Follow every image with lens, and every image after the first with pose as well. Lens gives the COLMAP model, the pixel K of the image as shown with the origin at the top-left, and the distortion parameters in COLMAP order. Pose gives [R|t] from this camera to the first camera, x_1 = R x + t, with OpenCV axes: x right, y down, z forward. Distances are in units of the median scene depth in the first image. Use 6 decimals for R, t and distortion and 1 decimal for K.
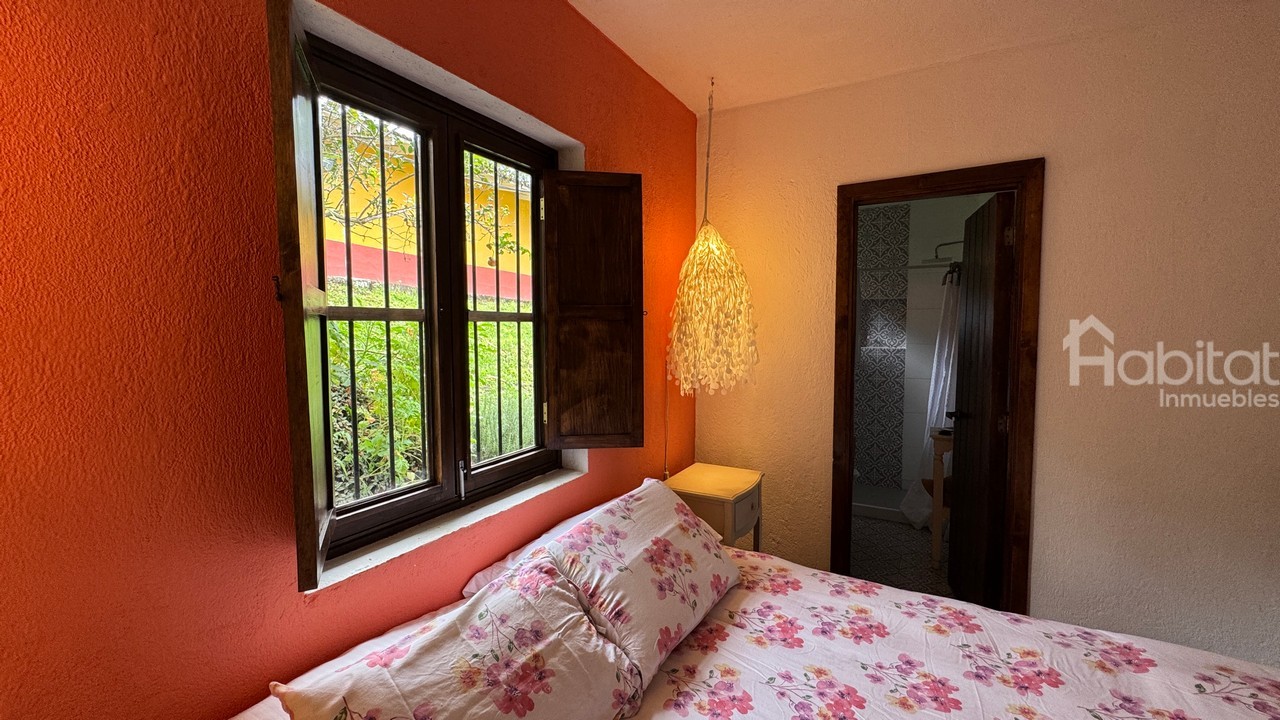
lens RADIAL K [[510.4, 0, 647.4], [0, 510.4, 359.7], [0, 0, 1]] dist [-0.003164, 0.000263]
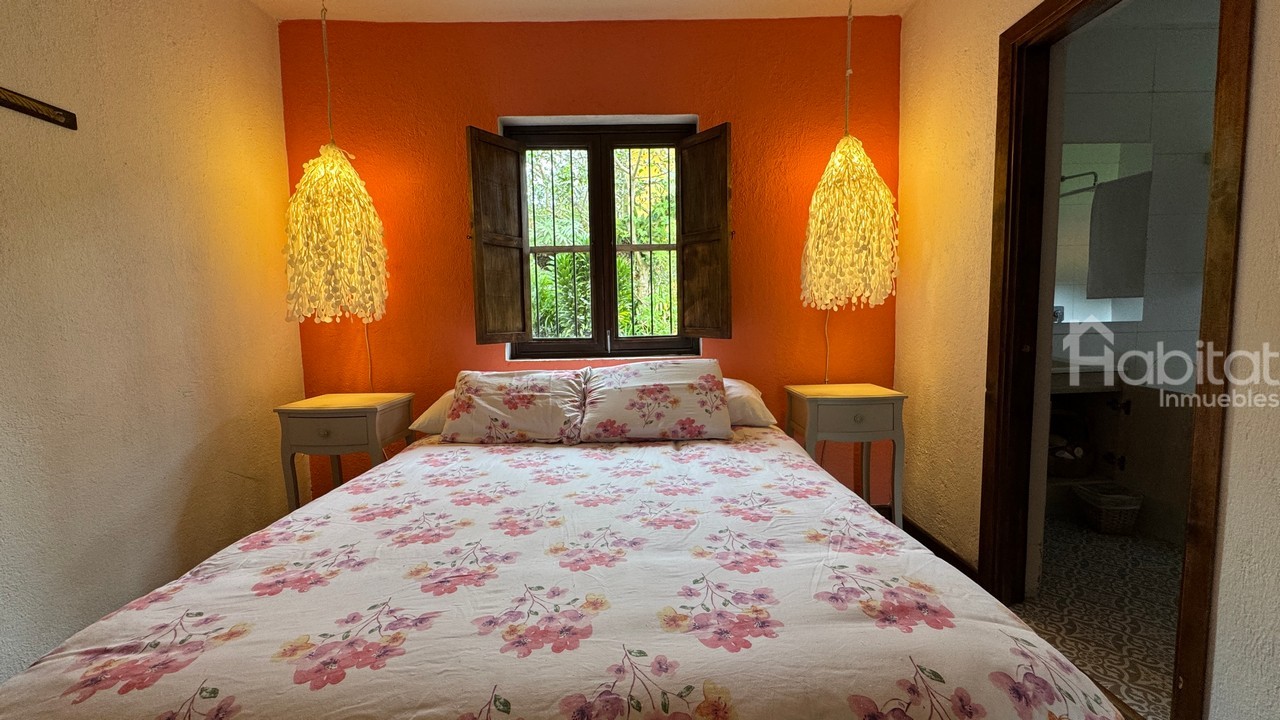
lens RADIAL K [[510.4, 0, 638.6], [0, 510.4, 360.3], [0, 0, 1]] dist [-0.003164, 0.000263]
pose [[0.501878, 0.069426, -0.862147, 1.274488], [-0.033881, 0.997586, 0.060610, 0.200046], [0.864274, -0.001208, 0.503019, 0.212334]]
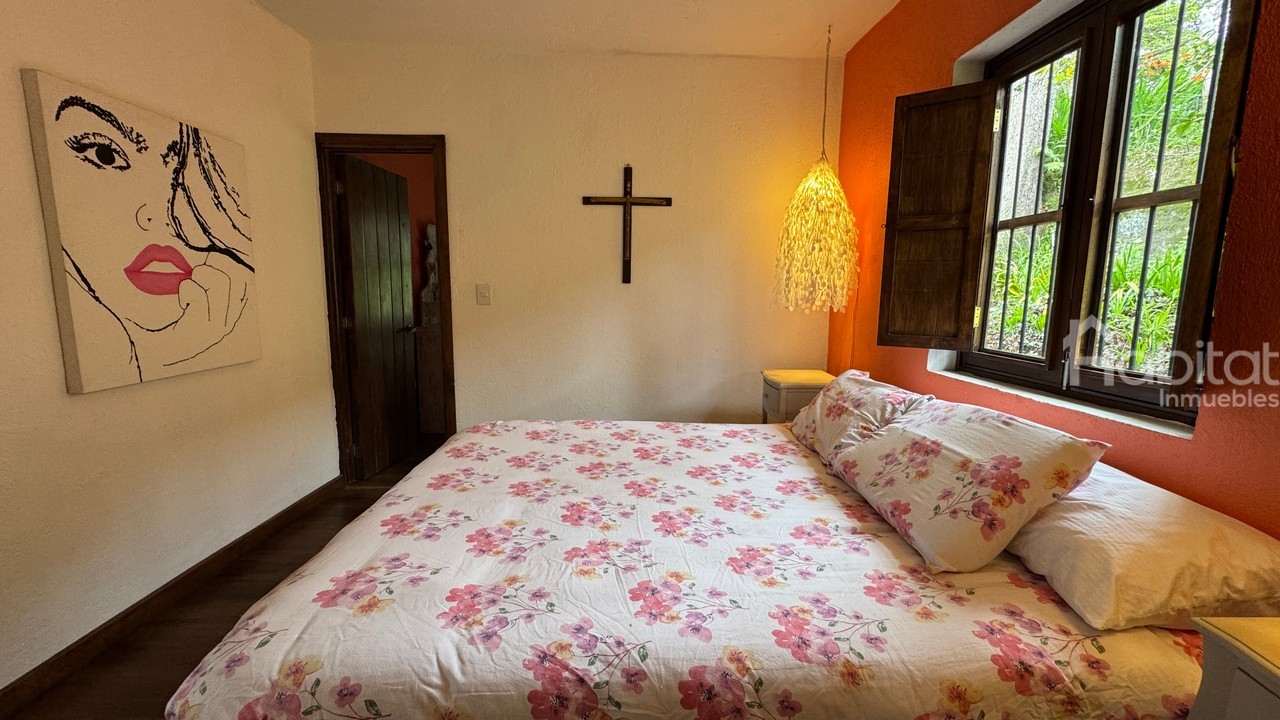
lens RADIAL K [[510.4, 0, 647.0], [0, 510.4, 362.9], [0, 0, 1]] dist [-0.003164, 0.000263]
pose [[-0.854934, 0.067159, -0.514372, 0.944188], [-0.040011, 0.980092, 0.194468, 0.055446], [0.517192, 0.186838, -0.835227, 1.491025]]
